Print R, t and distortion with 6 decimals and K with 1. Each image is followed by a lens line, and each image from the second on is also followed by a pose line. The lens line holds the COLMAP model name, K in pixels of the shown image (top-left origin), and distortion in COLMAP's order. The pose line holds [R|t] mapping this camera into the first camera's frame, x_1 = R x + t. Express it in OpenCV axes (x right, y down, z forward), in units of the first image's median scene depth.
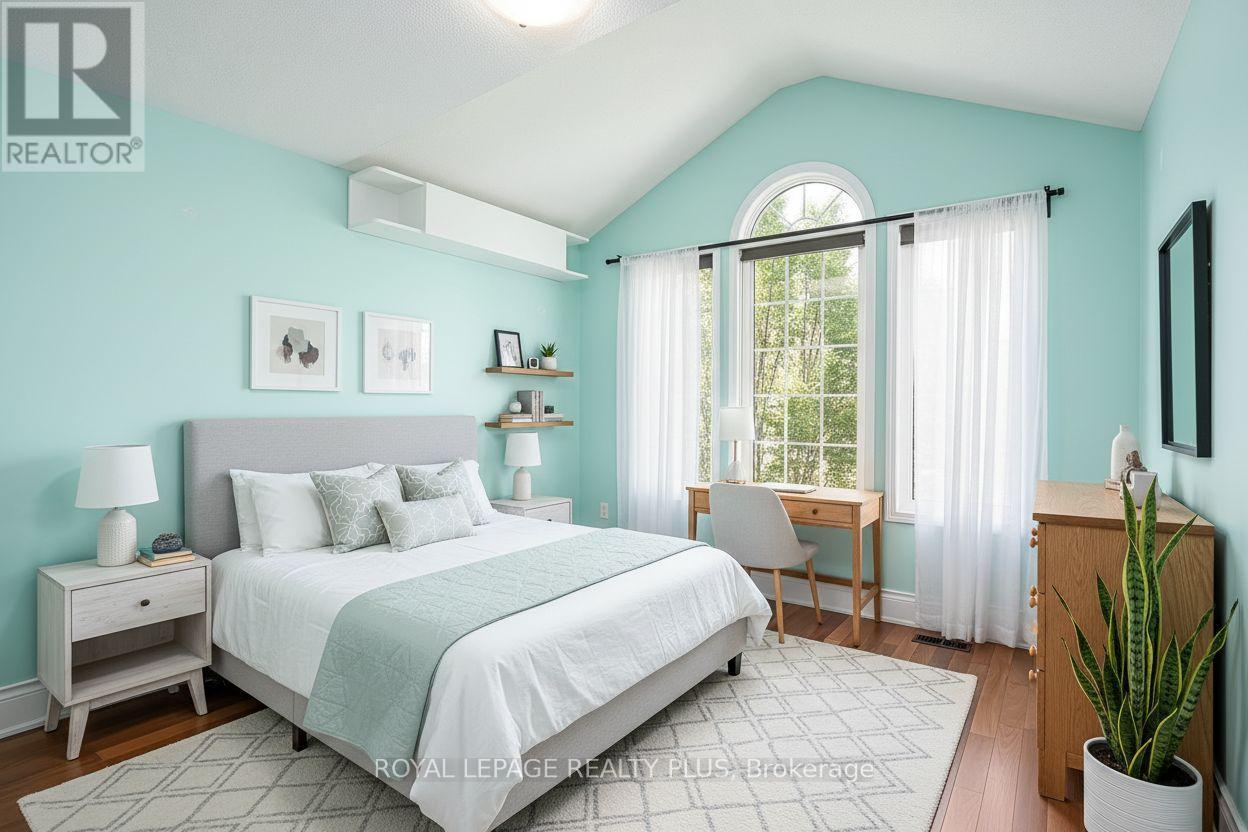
lens RADIAL K [[602.1, 0, 623.4], [0, 602.1, 415.4], [0, 0, 1]] dist [-0.034921, 0.000250]
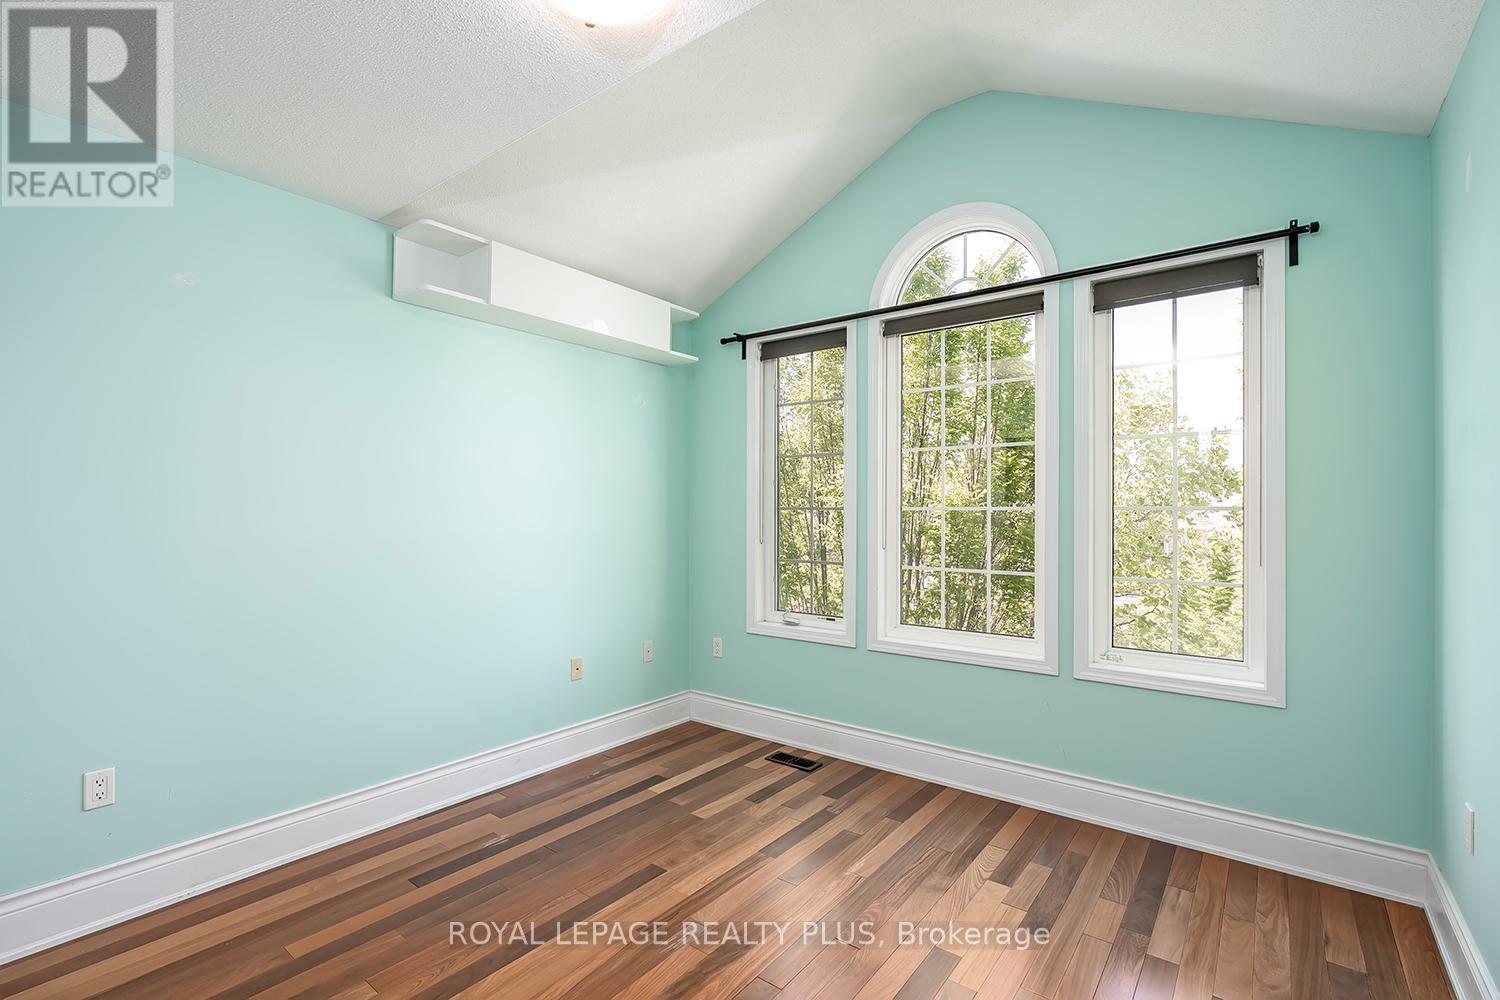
lens RADIAL K [[674.7, 0, 751.7], [0, 674.7, 506.7], [0, 0, 1]] dist [0.002242, 0.000229]
pose [[0.999487, 0.001396, -0.032009, 0.049167], [-0.002123, 0.999740, -0.022689, -0.013282], [0.031969, 0.022745, 0.999230, 0.112126]]
